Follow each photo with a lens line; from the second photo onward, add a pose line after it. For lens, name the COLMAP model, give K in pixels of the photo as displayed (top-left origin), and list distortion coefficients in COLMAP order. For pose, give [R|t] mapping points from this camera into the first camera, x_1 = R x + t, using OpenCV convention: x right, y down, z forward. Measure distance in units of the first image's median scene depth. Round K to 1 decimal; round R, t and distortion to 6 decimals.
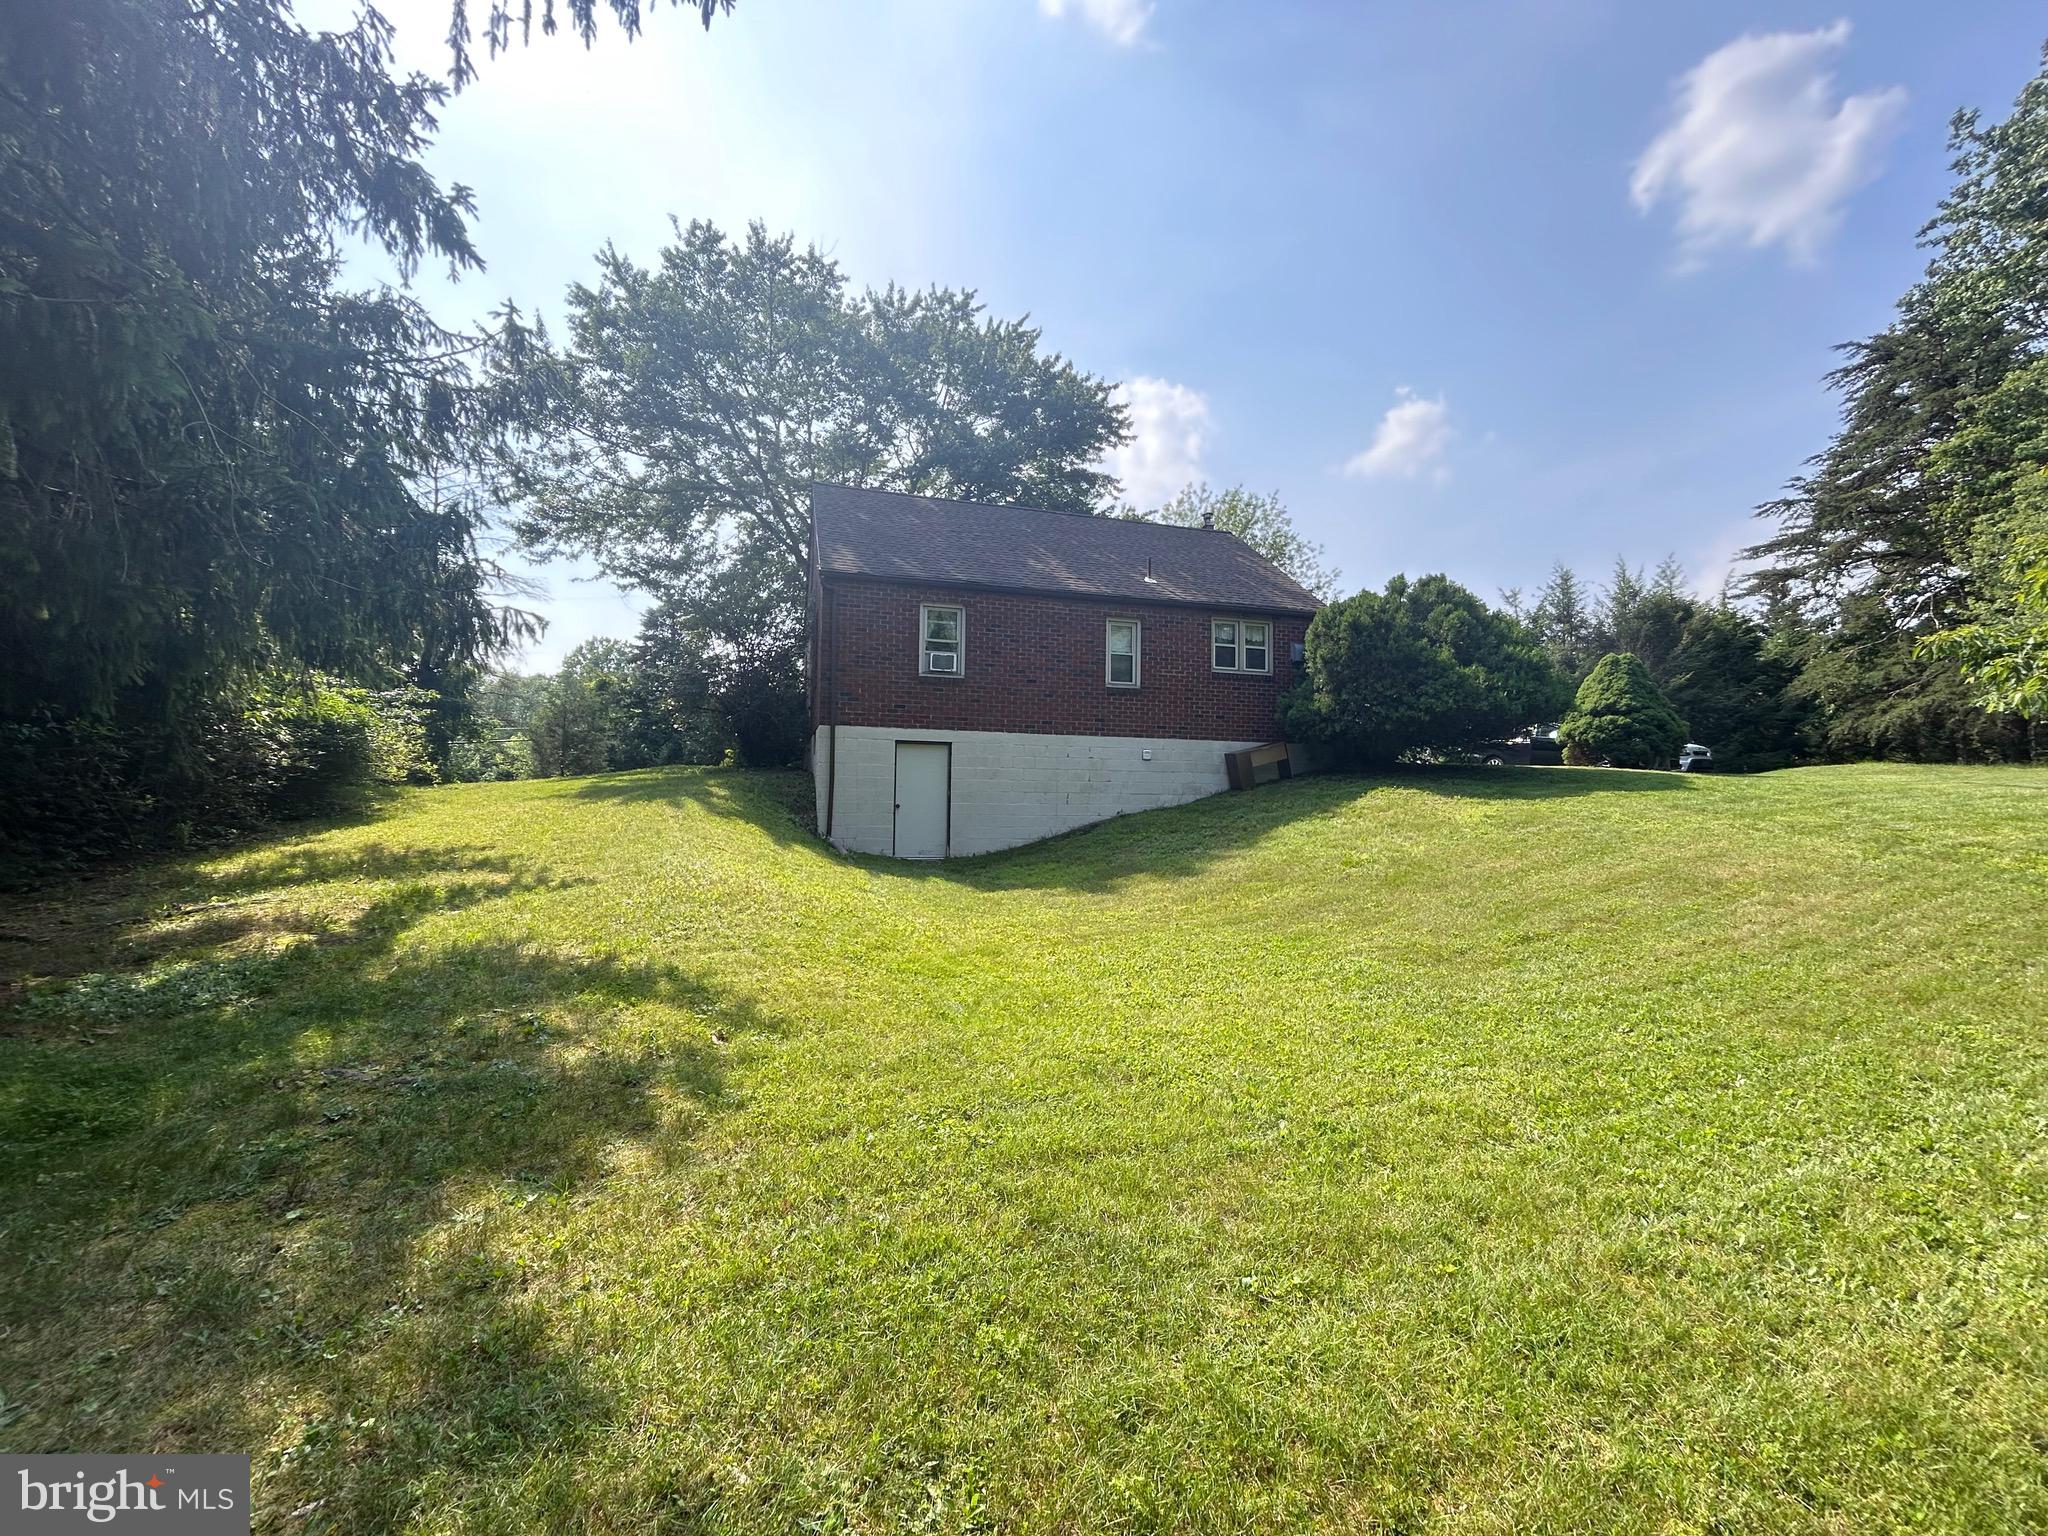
lens RADIAL K [[824.1, 0, 1019.7], [0, 824.1, 768.6], [0, 0, 1]] dist [-0.001360, 0.000226]
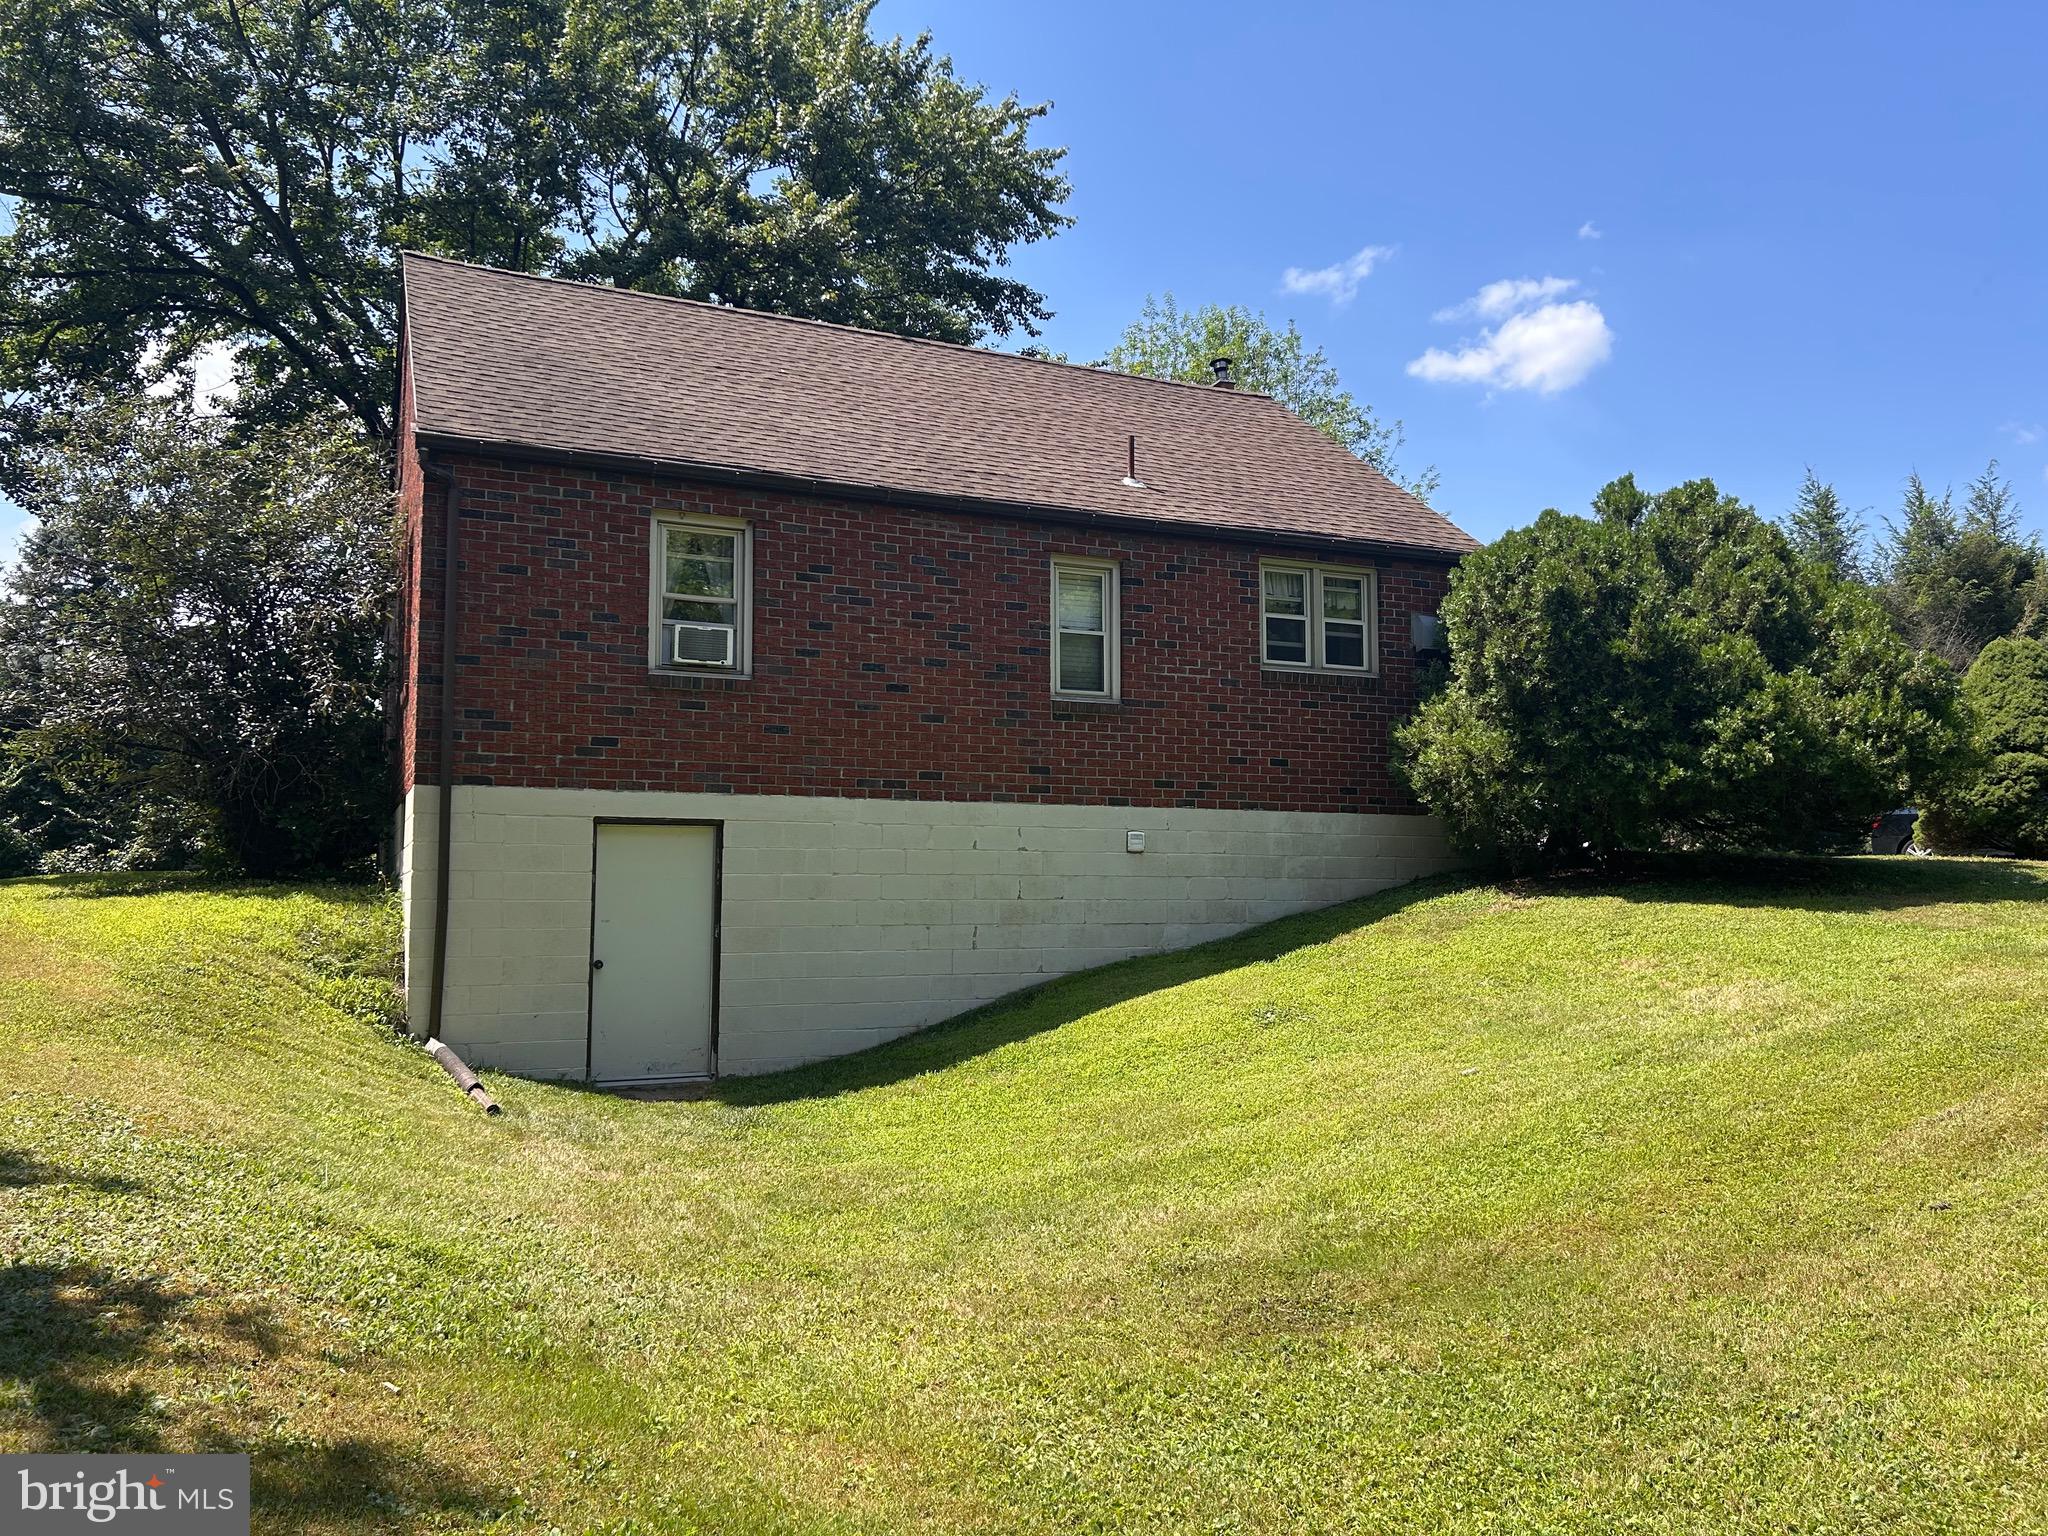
lens RADIAL K [[1513.4, 0, 1024.0], [0, 1513.4, 768.0], [0, 0, 1]] dist [0.078867, -0.000820]
pose [[0.990744, -0.001402, 0.135738, -0.027887], [0.008439, 0.998649, -0.051282, -0.014409], [-0.135483, 0.051953, 0.989417, 0.129276]]
